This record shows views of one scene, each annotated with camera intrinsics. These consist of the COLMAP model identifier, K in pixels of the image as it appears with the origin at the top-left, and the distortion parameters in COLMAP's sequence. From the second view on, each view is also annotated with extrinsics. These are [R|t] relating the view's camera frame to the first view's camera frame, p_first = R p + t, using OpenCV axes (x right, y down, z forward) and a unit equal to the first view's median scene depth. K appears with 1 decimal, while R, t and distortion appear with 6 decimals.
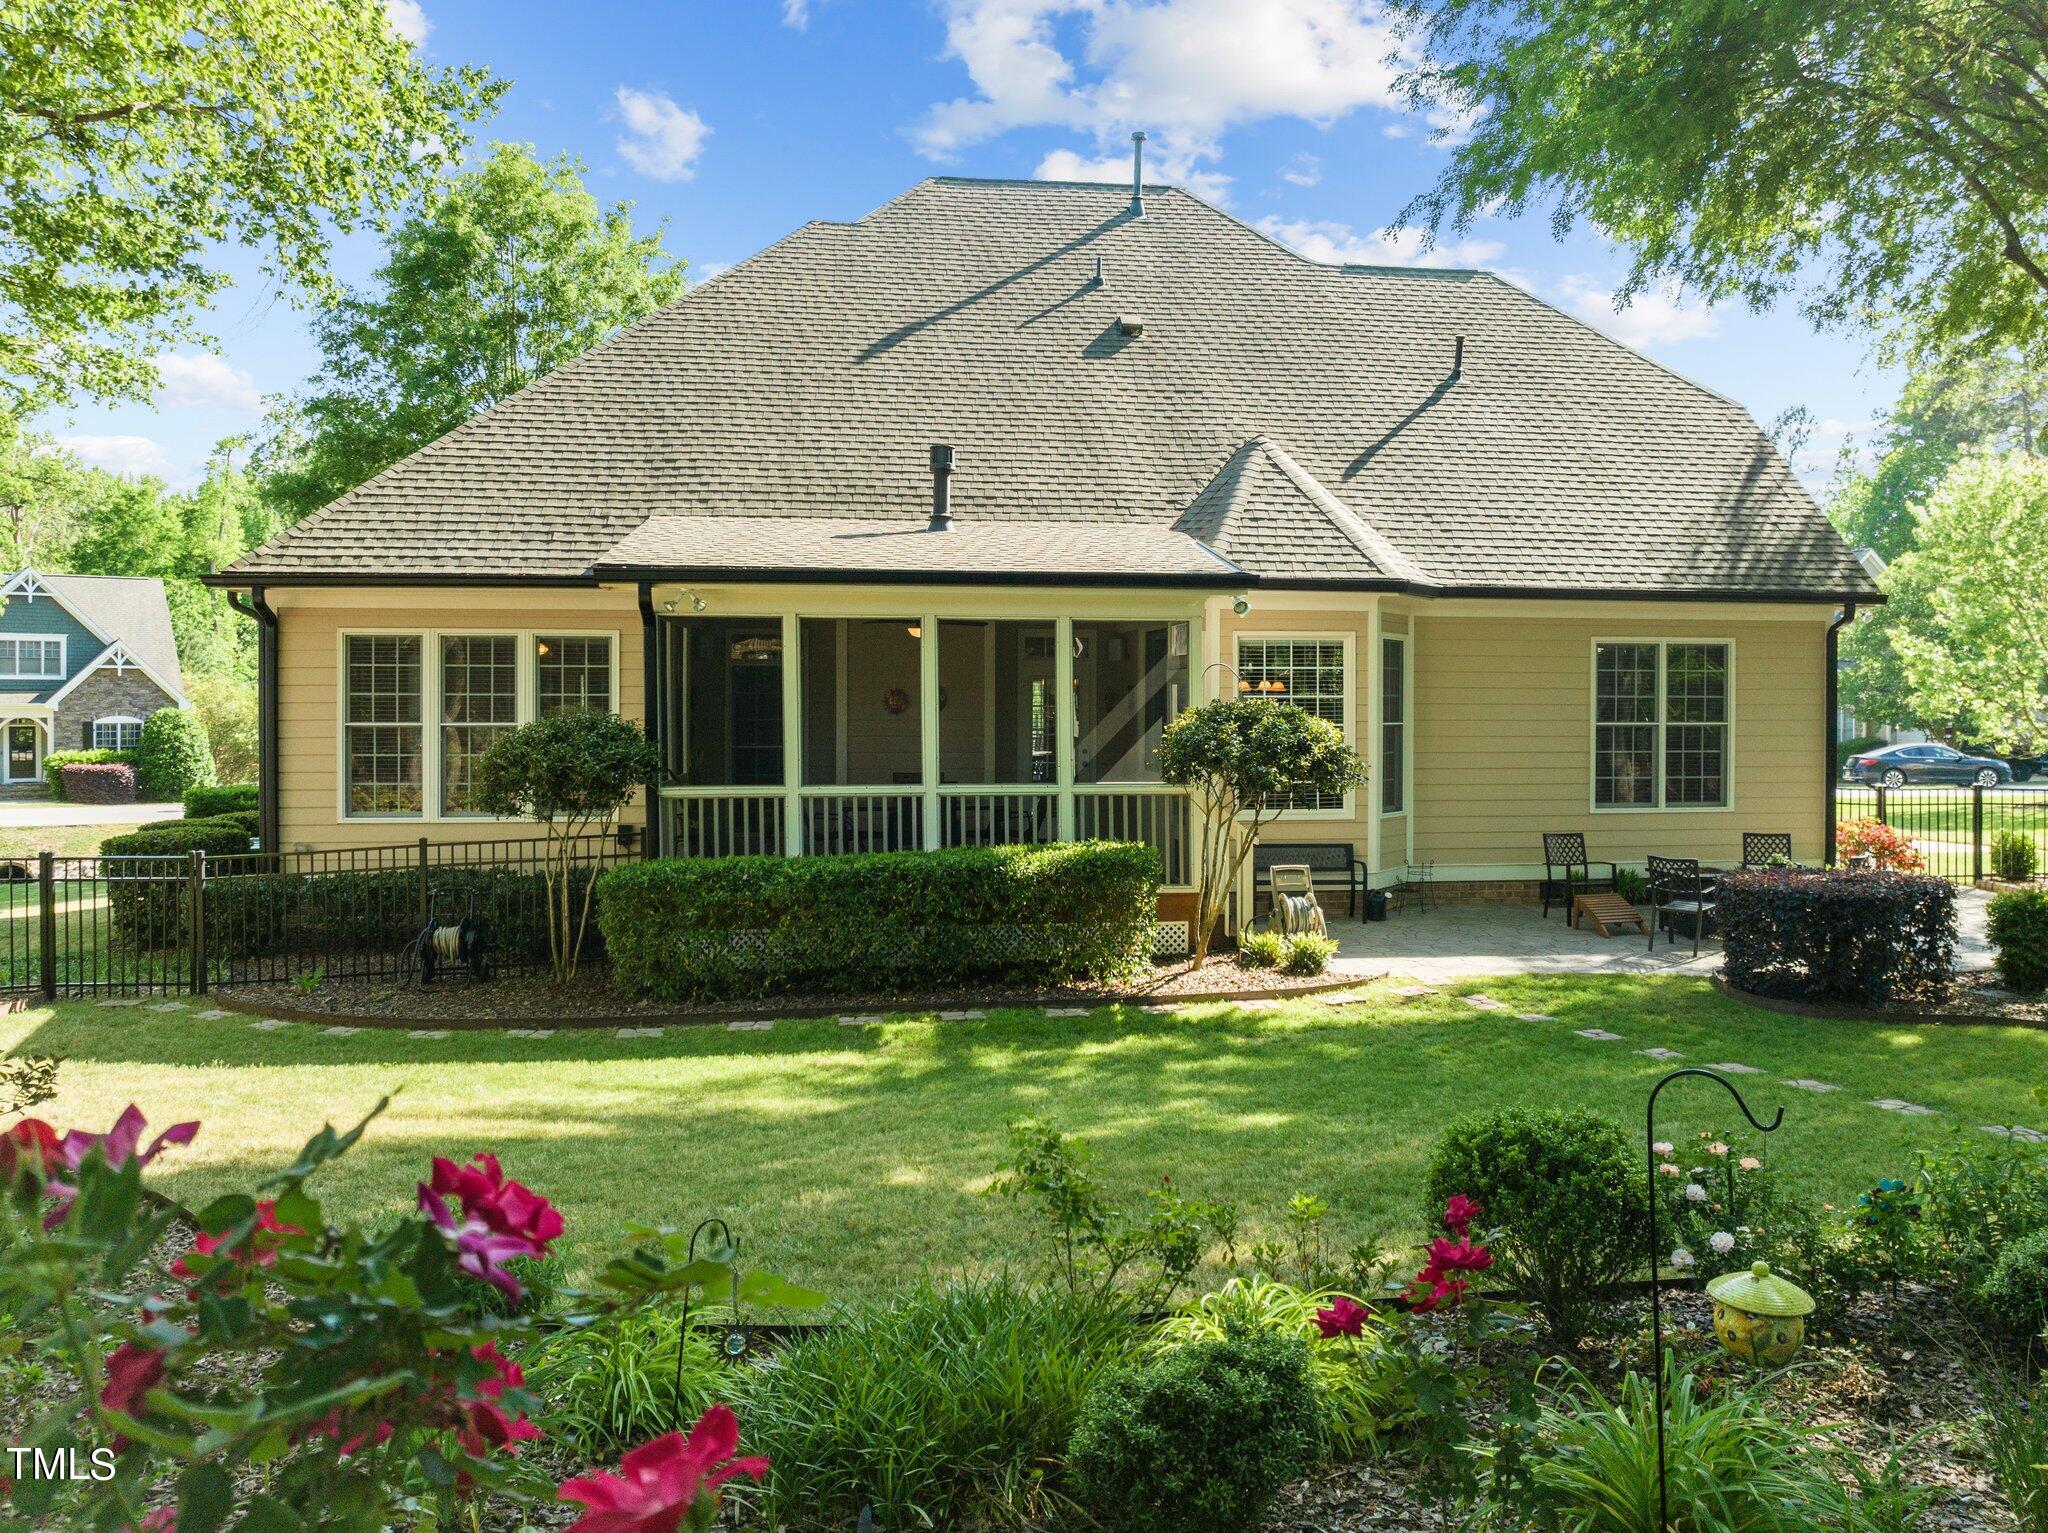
lens RADIAL K [[1431.2, 0, 1023.9], [0, 1431.2, 772.2], [0, 0, 1]] dist [-0.009583, -0.000823]
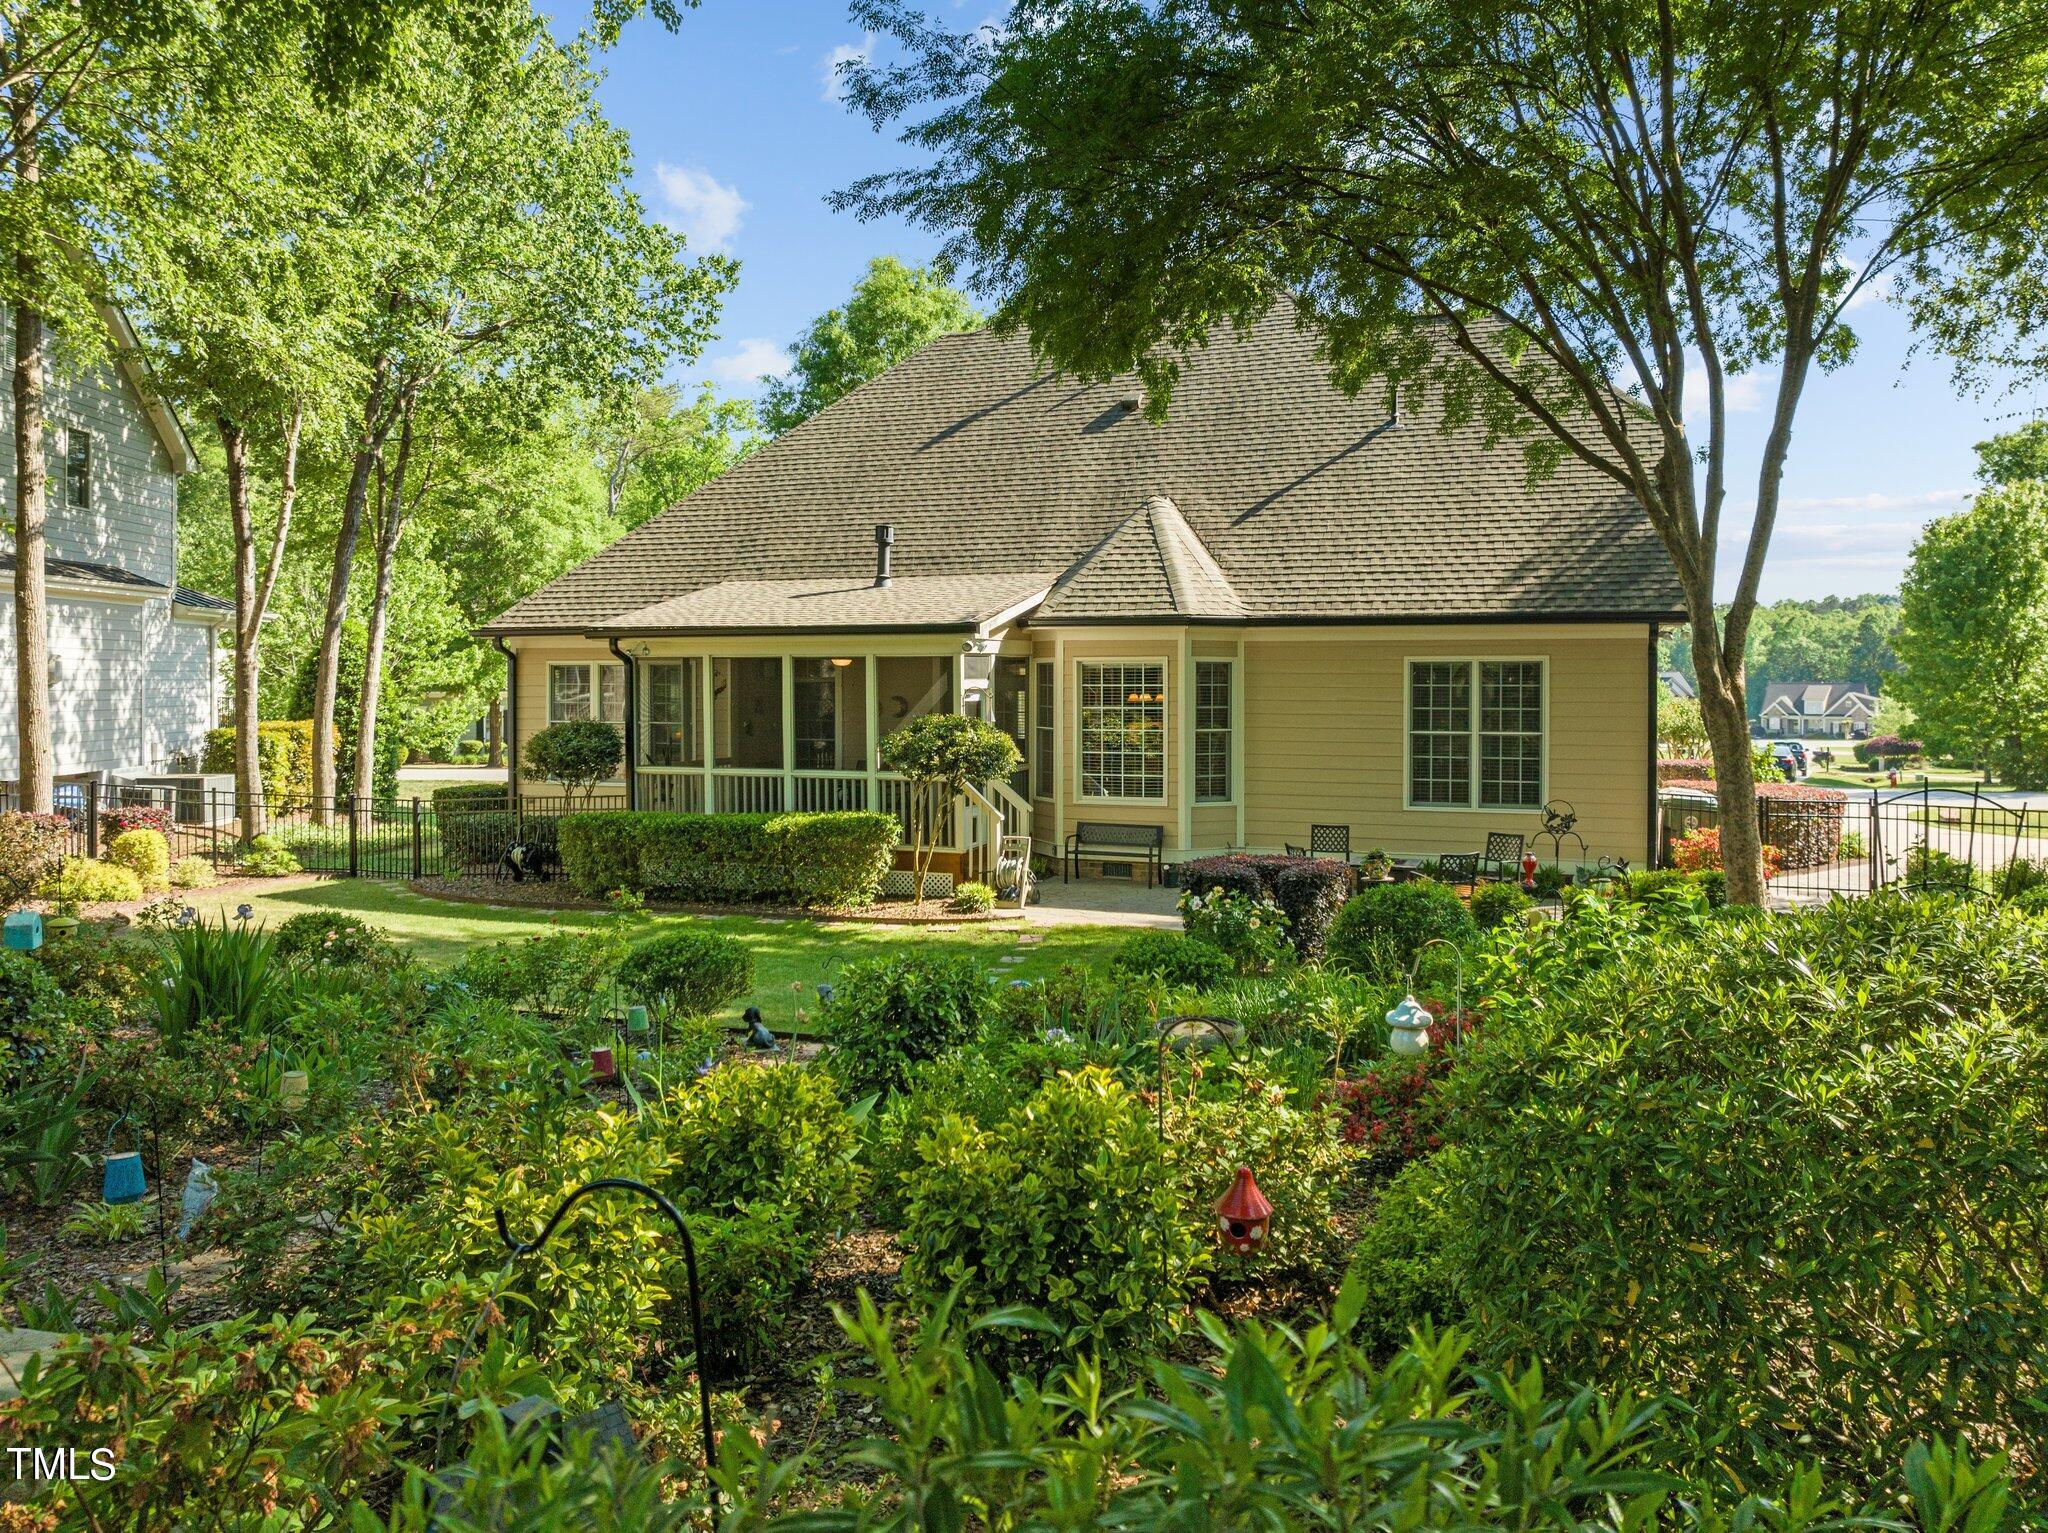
lens RADIAL K [[1432.4, 0, 1024.3], [0, 1432.4, 763.3], [0, 0, 1]] dist [0.005788, 0.000339]
pose [[0.894197, 0.024355, -0.447011, 0.670941], [-0.021309, 0.999703, 0.011842, -0.016773], [0.447166, -0.001063, 0.894450, -0.174057]]
